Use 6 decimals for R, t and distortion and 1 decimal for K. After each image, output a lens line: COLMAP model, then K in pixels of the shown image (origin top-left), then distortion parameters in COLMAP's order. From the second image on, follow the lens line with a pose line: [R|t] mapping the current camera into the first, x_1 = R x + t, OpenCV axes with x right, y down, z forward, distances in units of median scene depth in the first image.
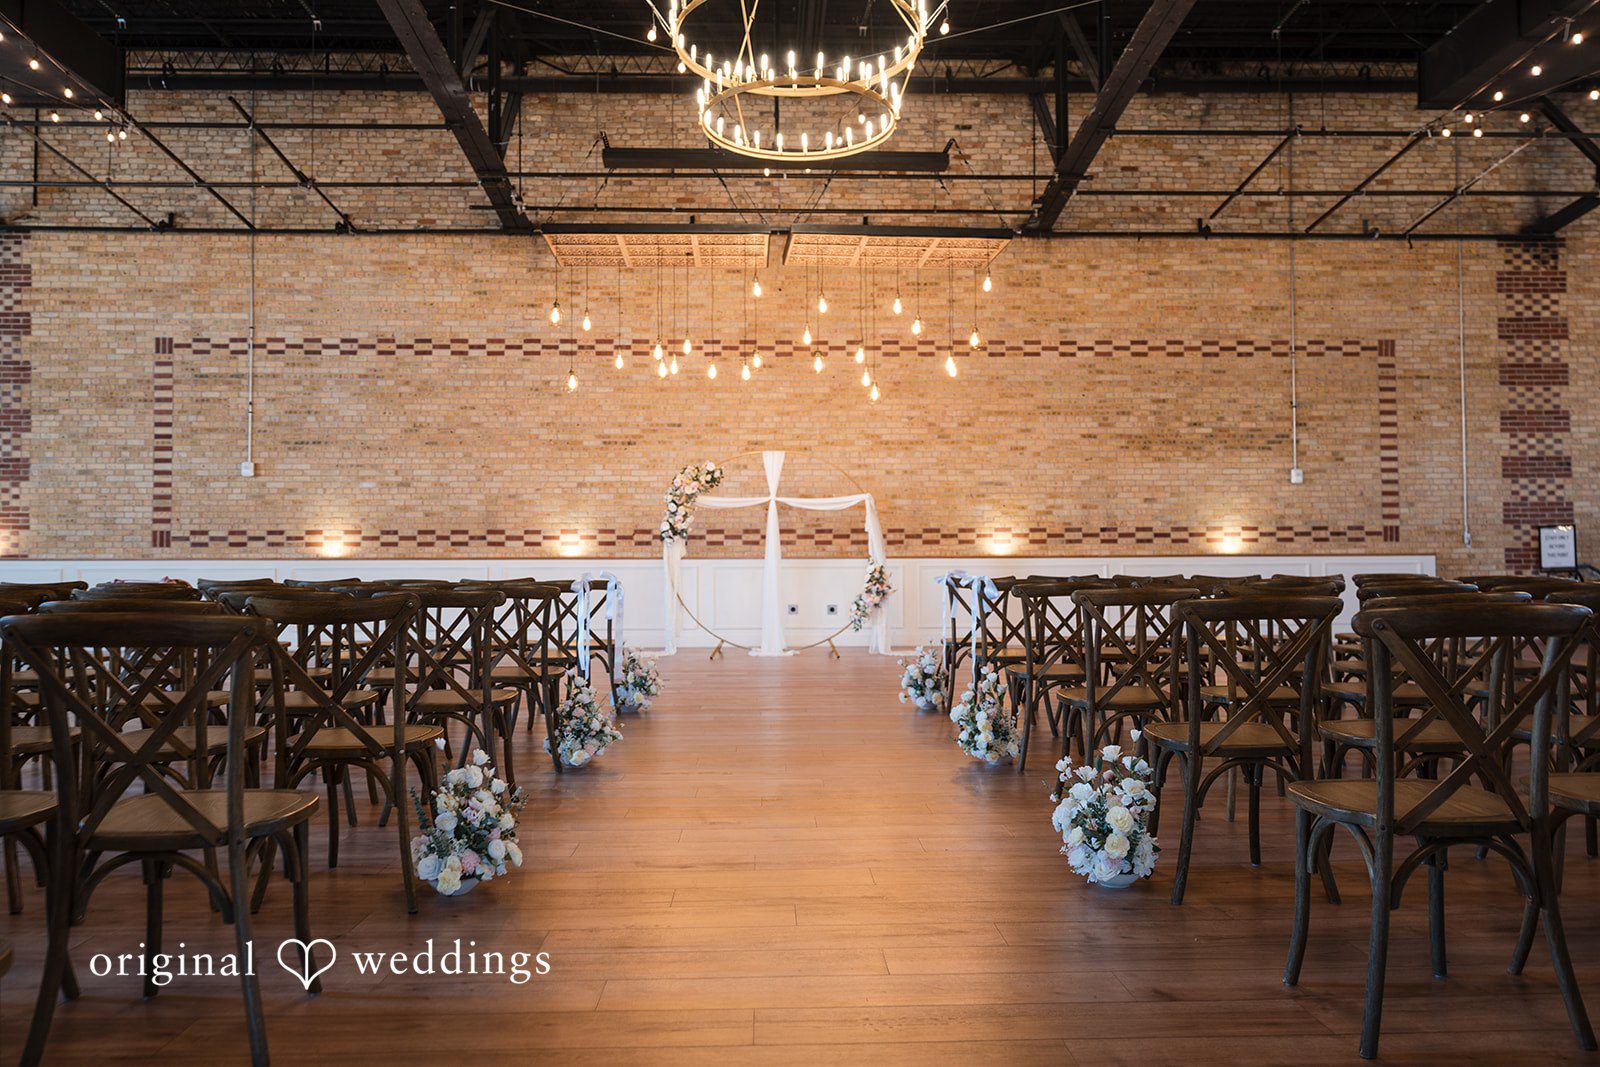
lens RADIAL K [[1098.0, 0, 800.9], [0, 1098.0, 517.9], [0, 0, 1]] dist [0.001855, -0.007657]
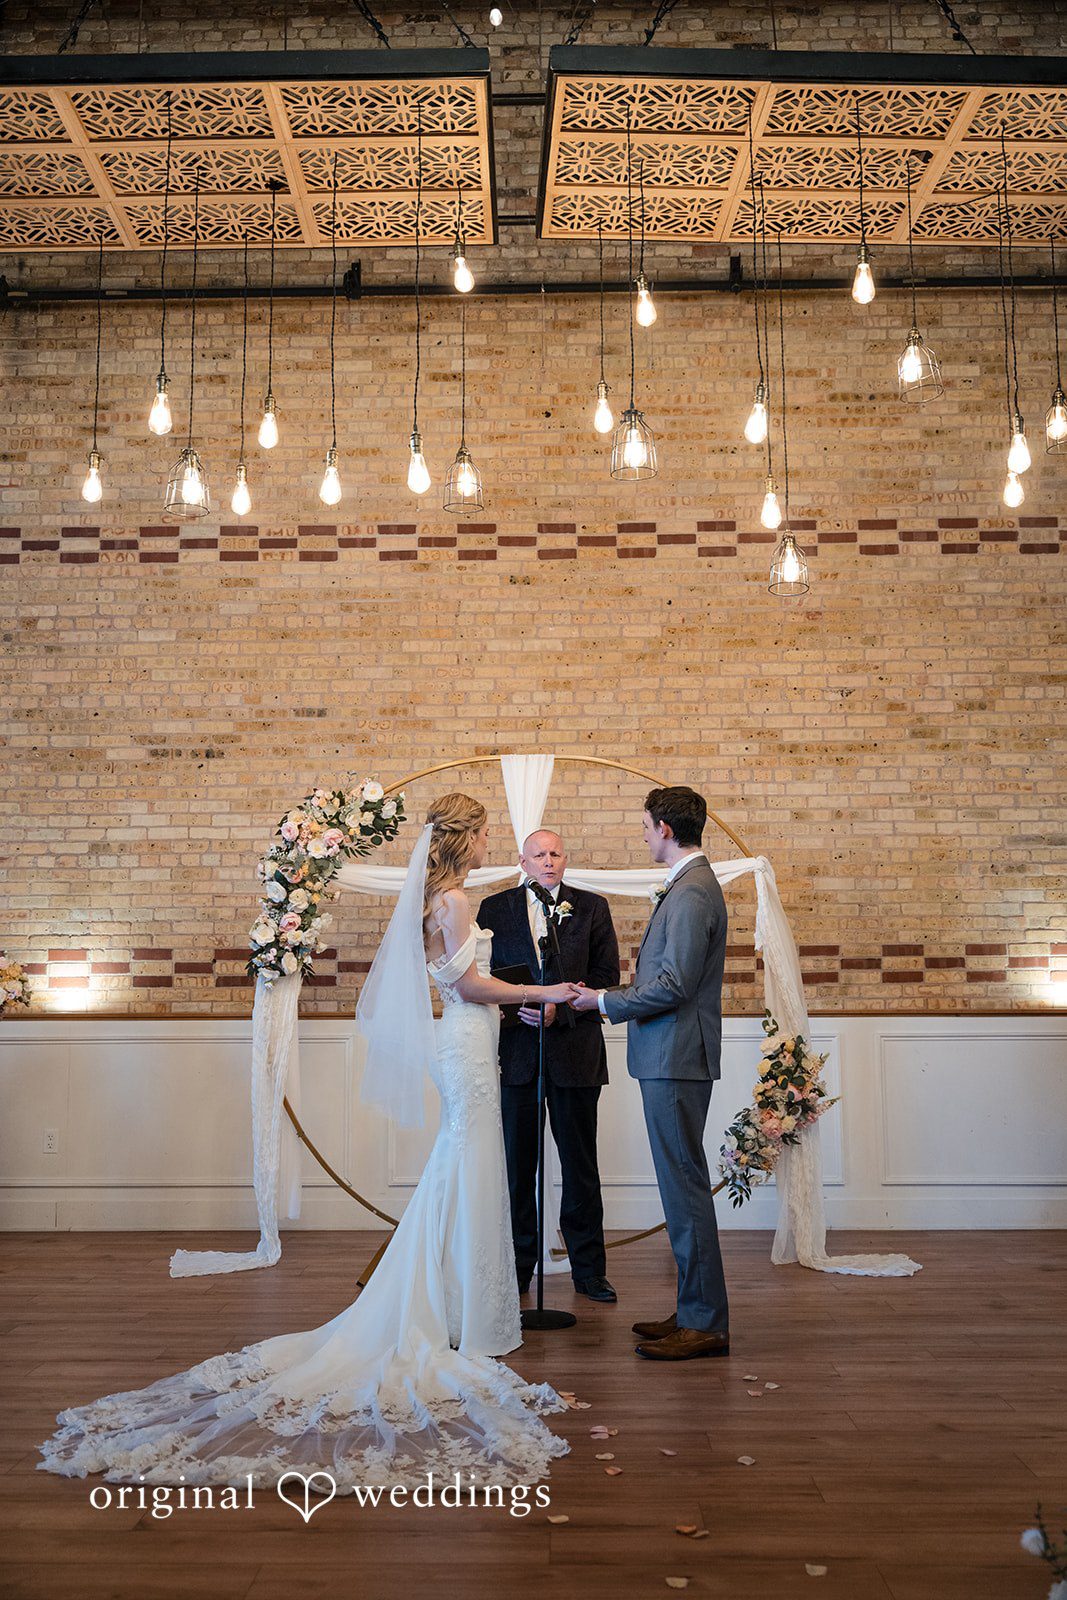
lens RADIAL K [[1434.6, 0, 533.5], [0, 1434.6, 800.0], [0, 0, 1]] dist [0.009139, -0.001146]
pose [[0.998802, -0.007971, -0.048286, 0.002457], [0.003128, 0.995027, -0.099561, 0.008601], [0.048839, 0.099291, 0.993859, 0.431188]]
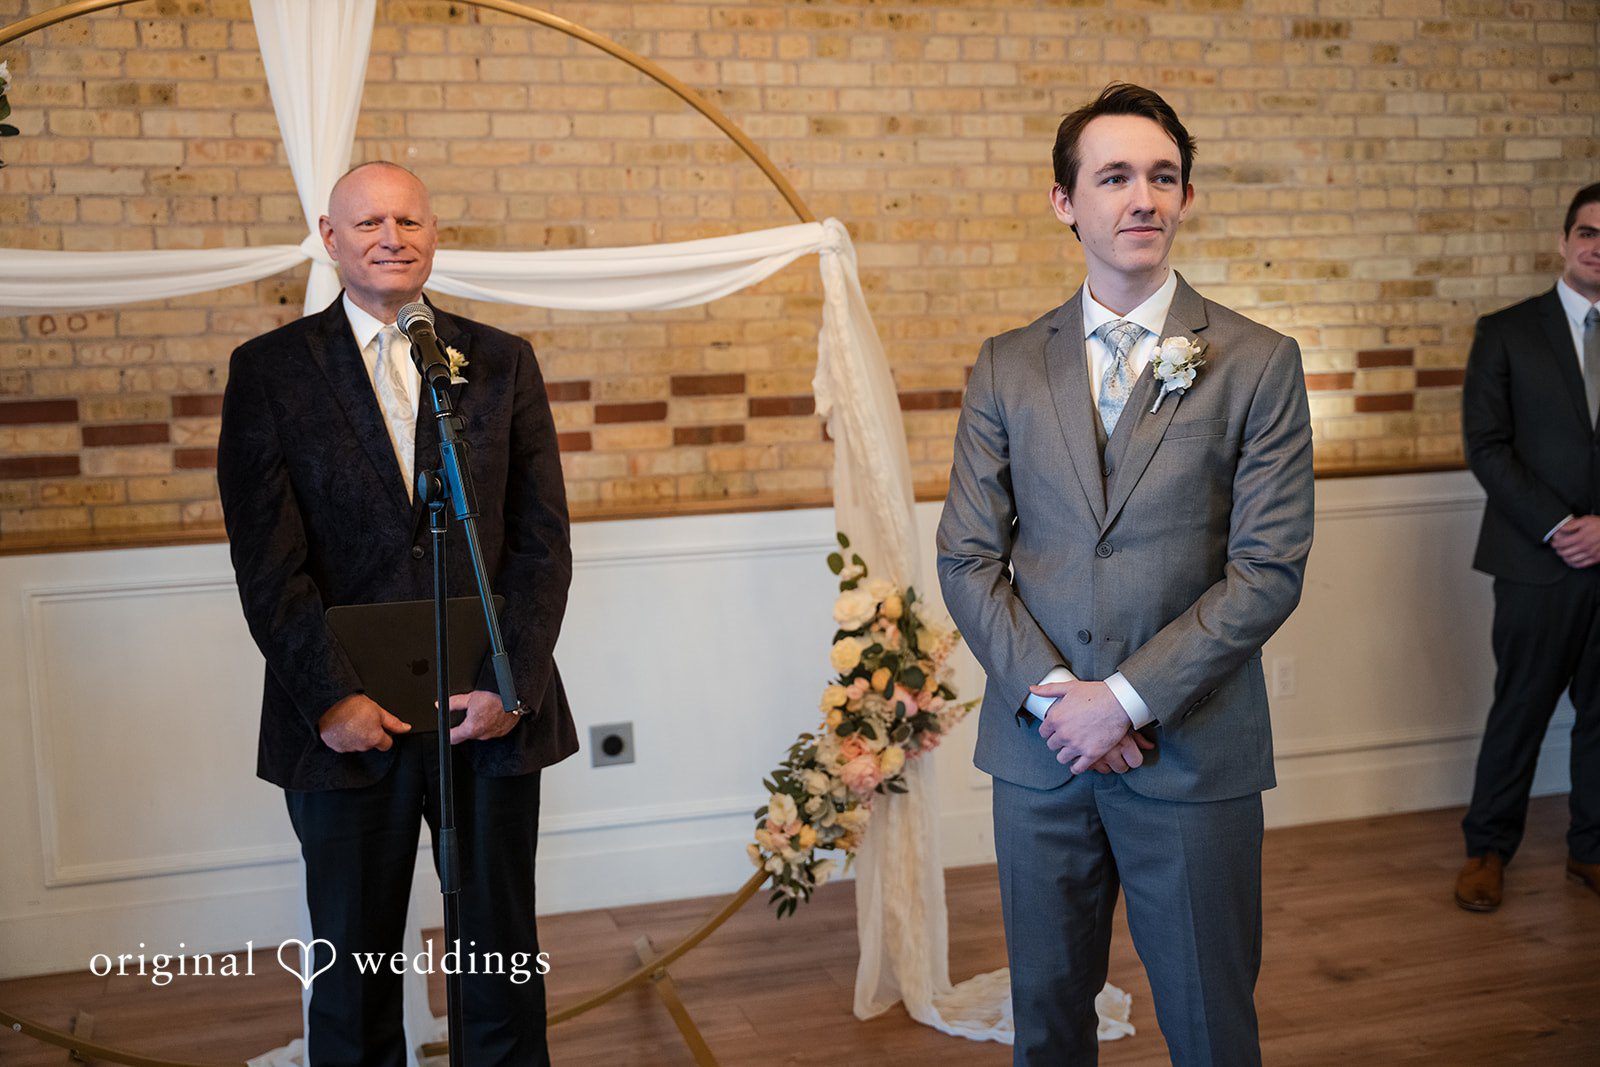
lens RADIAL K [[1817.2, 0, 800.0], [0, 1817.2, 533.5], [0, 0, 1]] dist [0.031016, -0.025504]
pose [[0.969057, -0.050861, 0.241540, -0.021344], [0.016924, 0.989929, 0.140552, -0.010603], [-0.246256, -0.132115, 0.960158, 0.624406]]
